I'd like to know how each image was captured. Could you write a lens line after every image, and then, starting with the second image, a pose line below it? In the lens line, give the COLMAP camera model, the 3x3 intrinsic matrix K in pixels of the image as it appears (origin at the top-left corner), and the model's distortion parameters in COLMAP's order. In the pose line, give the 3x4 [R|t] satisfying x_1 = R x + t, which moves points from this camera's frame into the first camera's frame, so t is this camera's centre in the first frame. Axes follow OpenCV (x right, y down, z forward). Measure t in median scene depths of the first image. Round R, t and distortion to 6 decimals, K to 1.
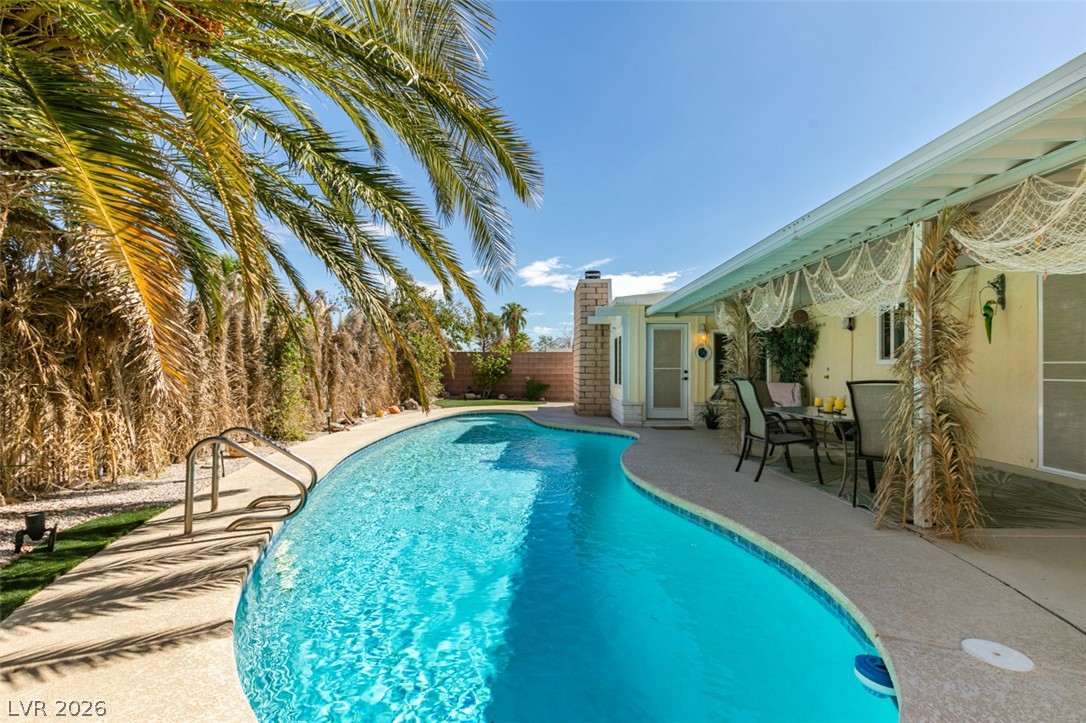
lens RADIAL K [[486.0, 0, 536.5], [0, 486.0, 364.6], [0, 0, 1]] dist [0.001879, -0.000032]
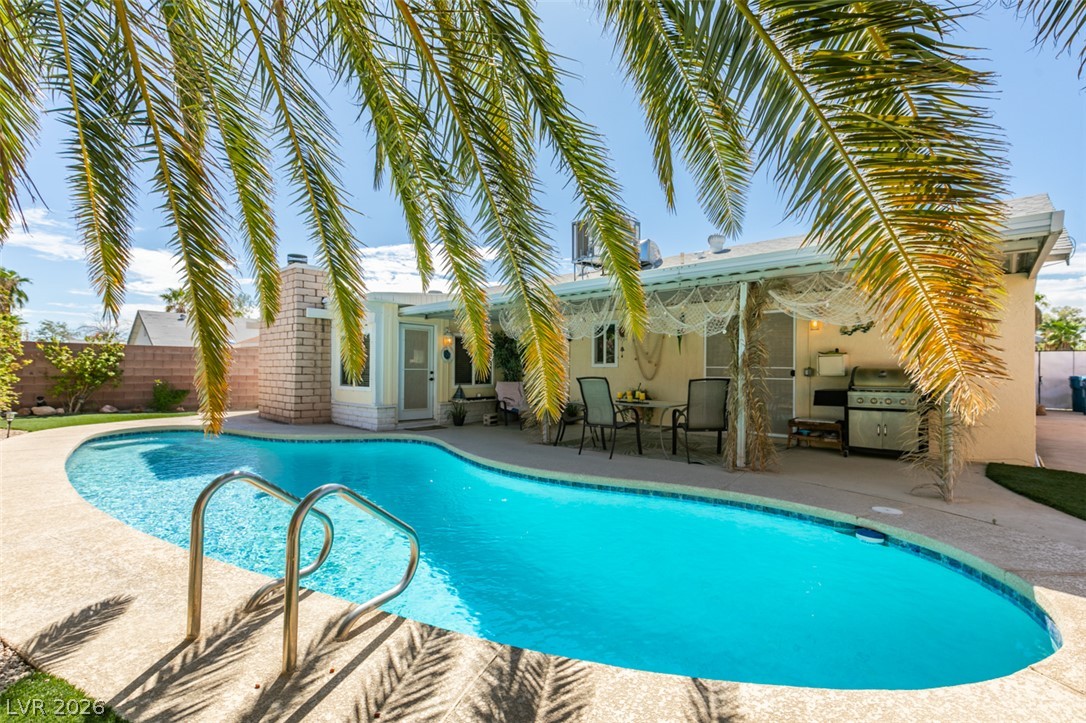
lens RADIAL K [[489.6, 0, 539.5], [0, 489.6, 363.9], [0, 0, 1]] dist [0.000523, -0.000022]
pose [[0.667149, 0.012918, 0.744812, -0.314079], [-0.010743, 0.999912, -0.007720, 0.001801], [-0.744847, -0.002851, 0.667229, 0.142206]]
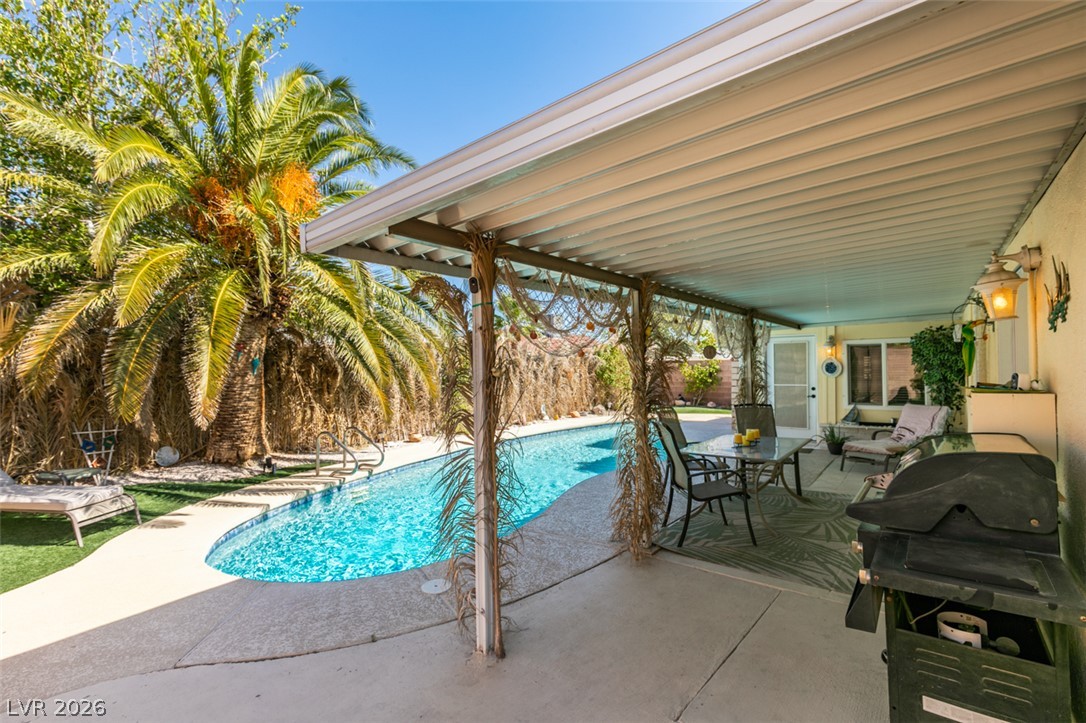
lens RADIAL K [[486.0, 0, 536.5], [0, 486.0, 364.6], [0, 0, 1]] dist [0.001879, -0.000032]
pose [[0.788272, -0.017504, -0.615078, 0.463509], [0.021277, 0.999773, -0.001183, -0.040823], [0.614959, -0.012154, 0.788465, -0.034214]]
